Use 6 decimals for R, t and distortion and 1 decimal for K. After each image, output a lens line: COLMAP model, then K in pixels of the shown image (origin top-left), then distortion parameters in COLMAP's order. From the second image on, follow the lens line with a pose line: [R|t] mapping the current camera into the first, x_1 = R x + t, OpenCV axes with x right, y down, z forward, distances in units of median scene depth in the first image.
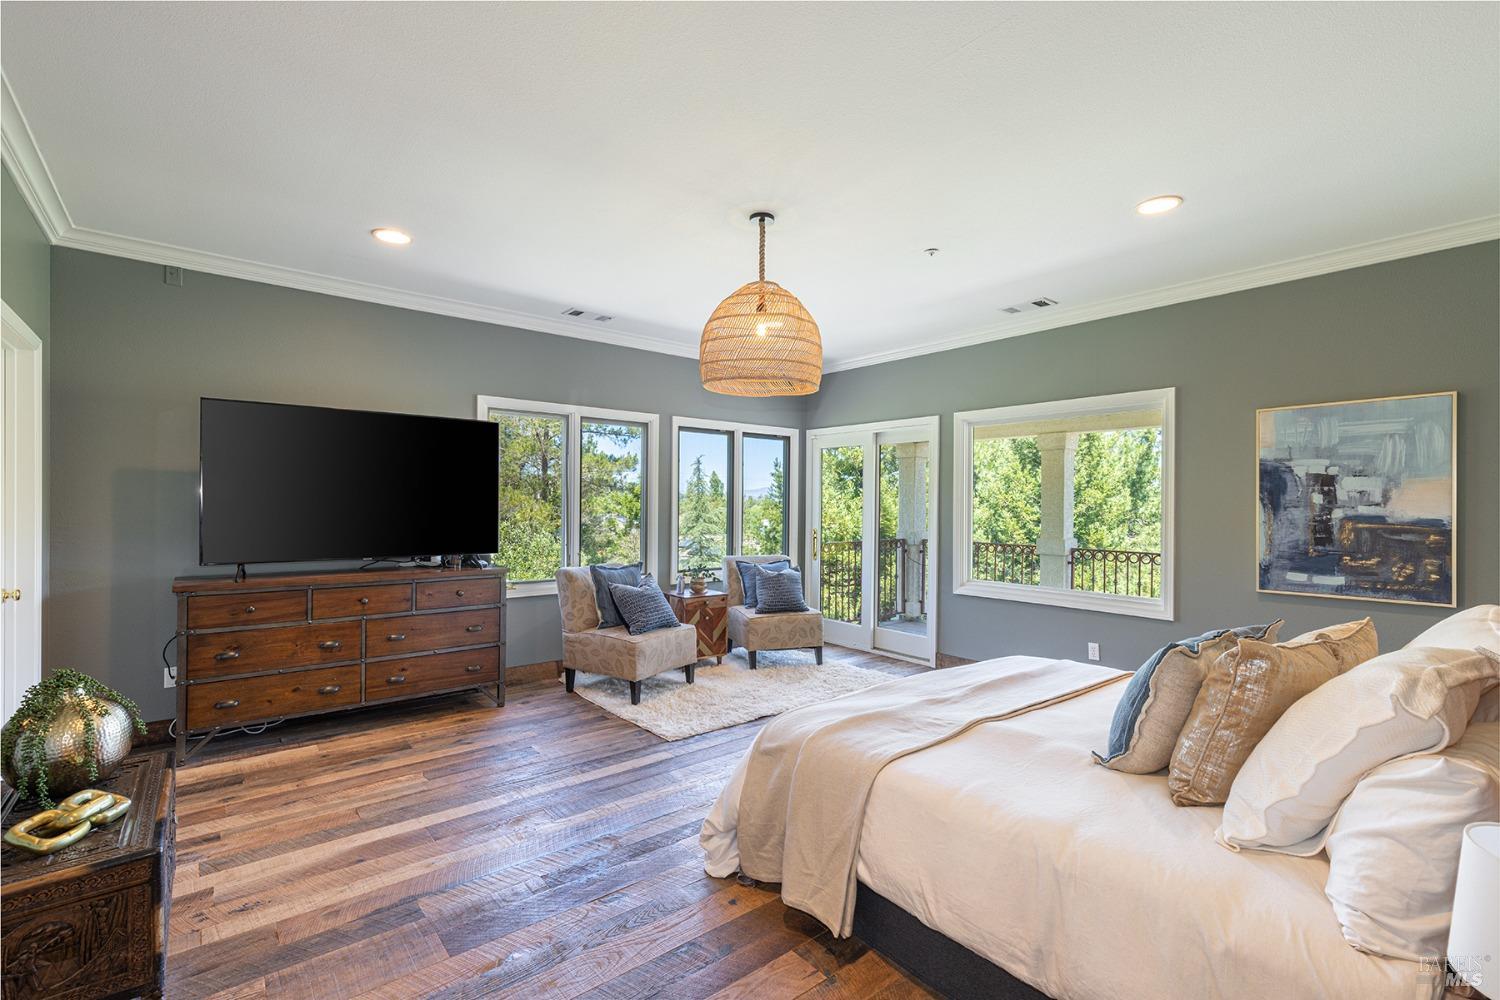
lens RADIAL K [[676.3, 0, 749.3], [0, 676.3, 500.3], [0, 0, 1]] dist [0.016669, 0.000354]
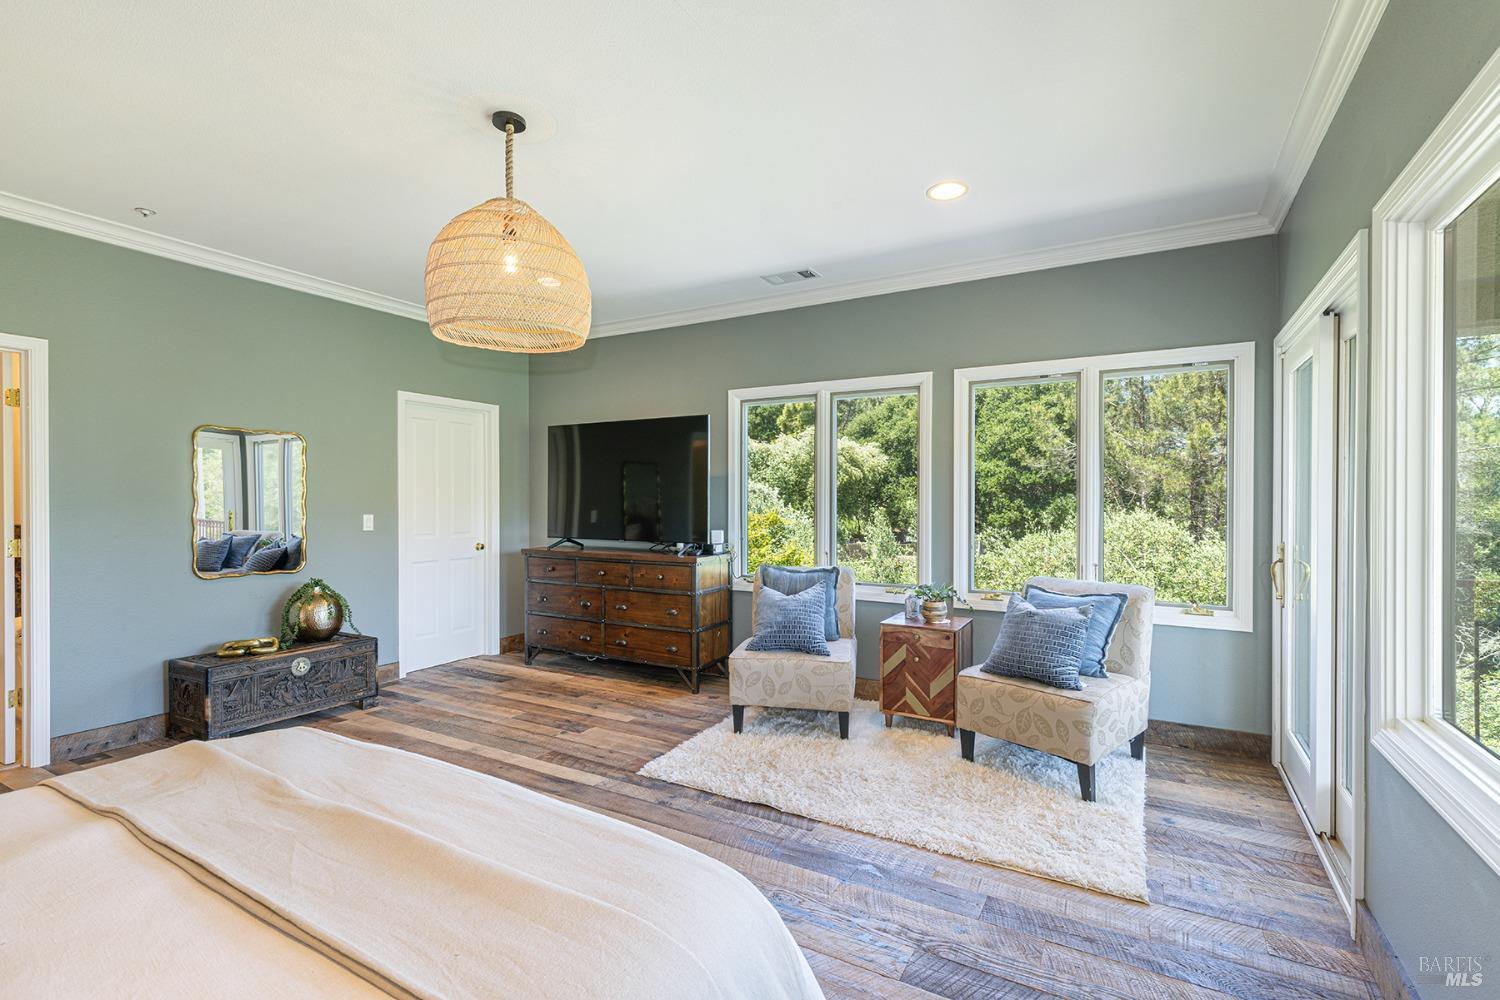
lens RADIAL K [[676.3, 0, 762.8], [0, 676.3, 505.5], [0, 0, 1]] dist [0.016669, 0.000354]
pose [[0.365330, -0.004656, -0.930866, 0.744708], [0.000909, 0.999989, -0.004645, 0.032049], [0.930877, 0.000851, 0.365331, 0.873345]]
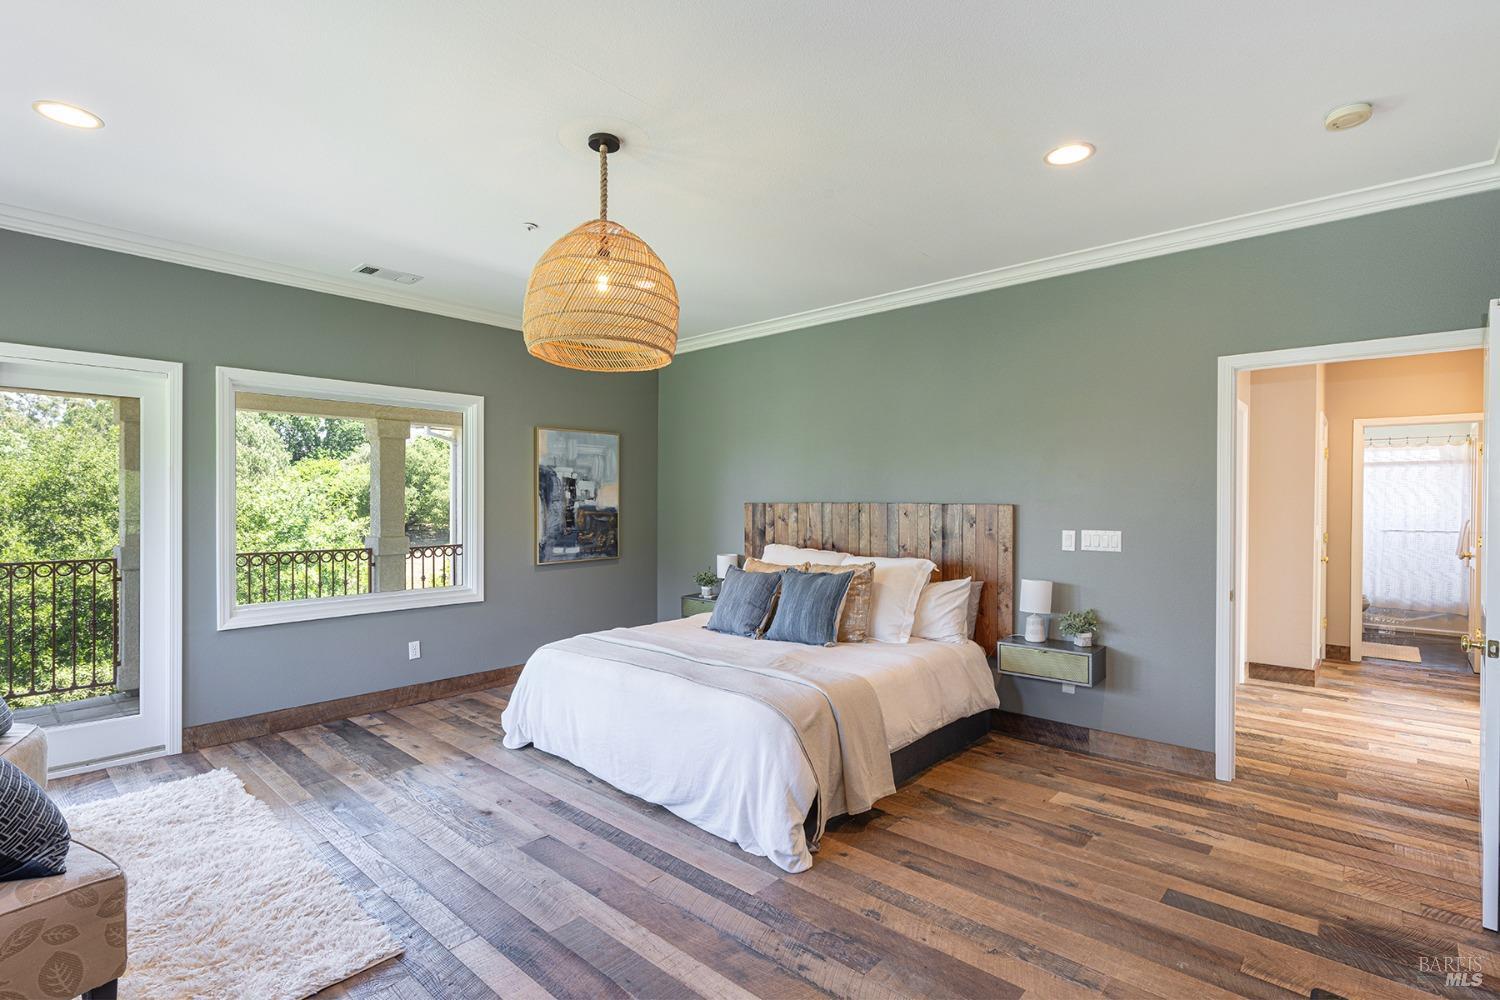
lens RADIAL K [[726.4, 0, 738.3], [0, 726.4, 499.9], [0, 0, 1]] dist [-0.006109, -0.000141]
pose [[-0.144610, -0.004683, 0.989478, -0.740610], [-0.004009, 0.999983, 0.004147, 0.000383], [-0.989481, -0.003367, -0.144627, 0.856777]]
